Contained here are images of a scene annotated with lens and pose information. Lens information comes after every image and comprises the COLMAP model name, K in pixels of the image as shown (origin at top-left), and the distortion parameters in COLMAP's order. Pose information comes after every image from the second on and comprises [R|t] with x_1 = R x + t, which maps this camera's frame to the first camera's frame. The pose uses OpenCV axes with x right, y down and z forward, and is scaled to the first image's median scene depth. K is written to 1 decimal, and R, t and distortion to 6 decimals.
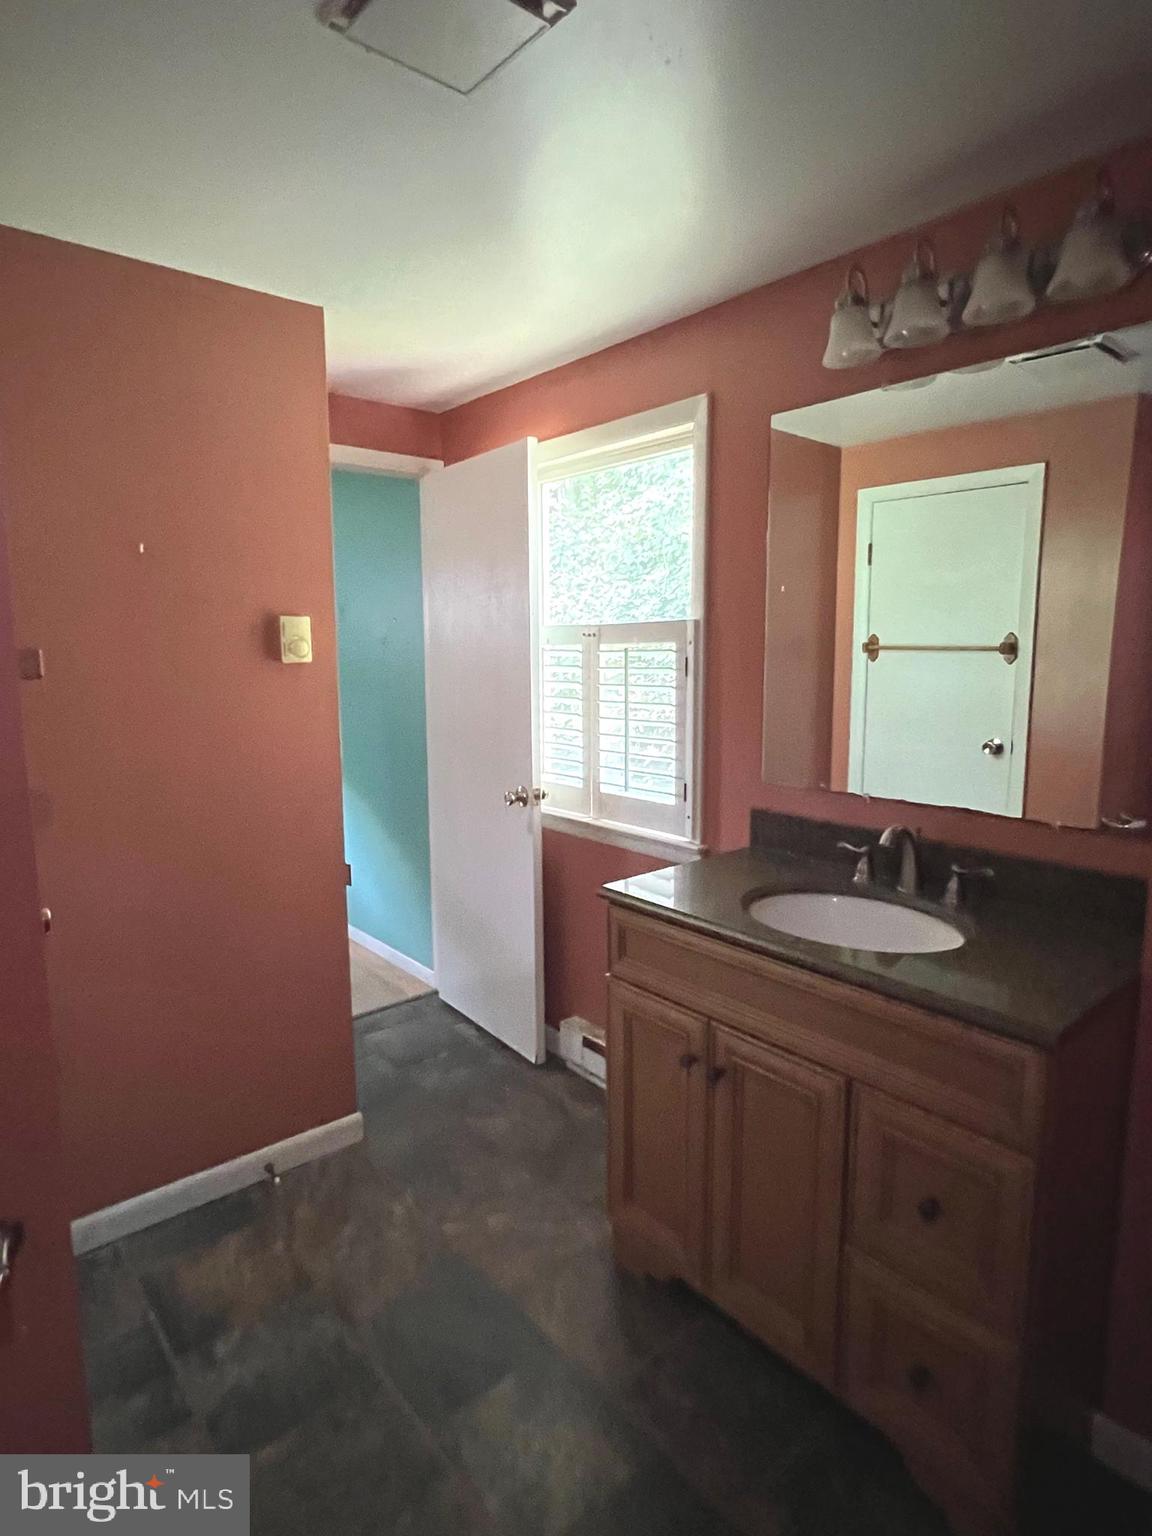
lens RADIAL K [[853.7, 0, 570.4], [0, 853.7, 756.2], [0, 0, 1]] dist [-0.002355, -0.001091]
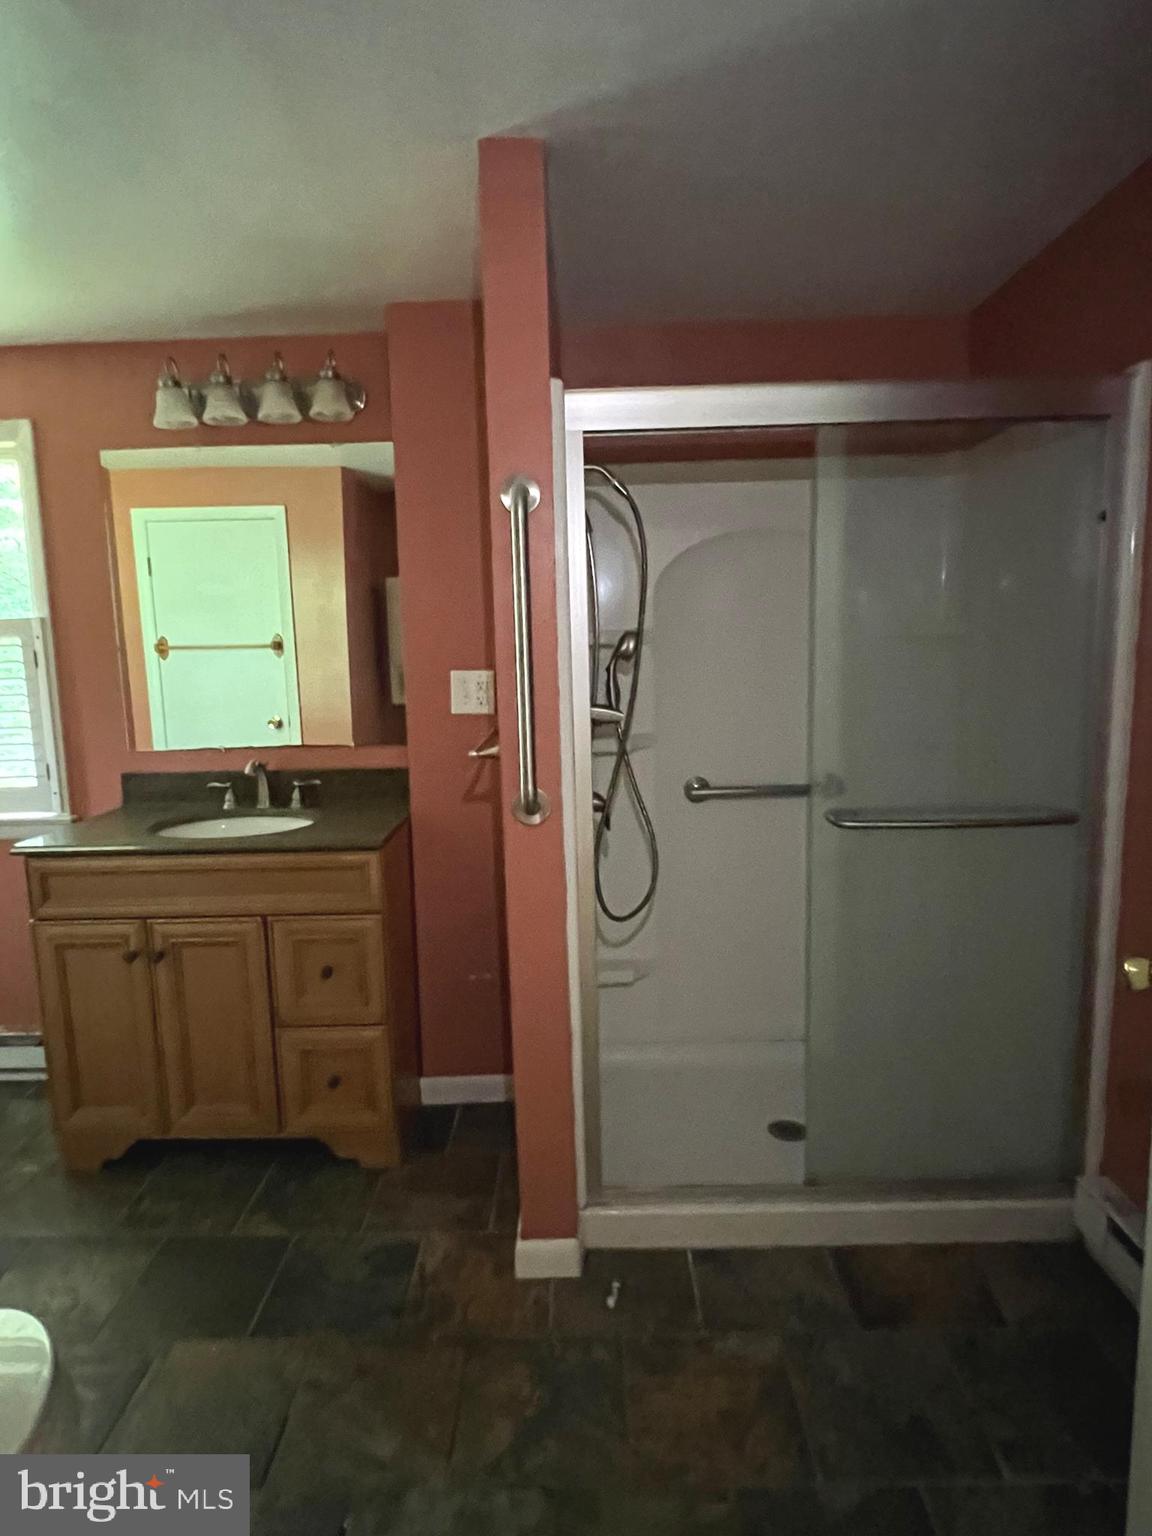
lens RADIAL K [[853.7, 0, 570.4], [0, 853.7, 756.2], [0, 0, 1]] dist [-0.002355, -0.001091]
pose [[0.658638, -0.109500, 0.744450, -0.266081], [0.121547, 0.991844, 0.038352, 0.067795], [-0.742578, 0.065225, 0.666575, -0.277174]]
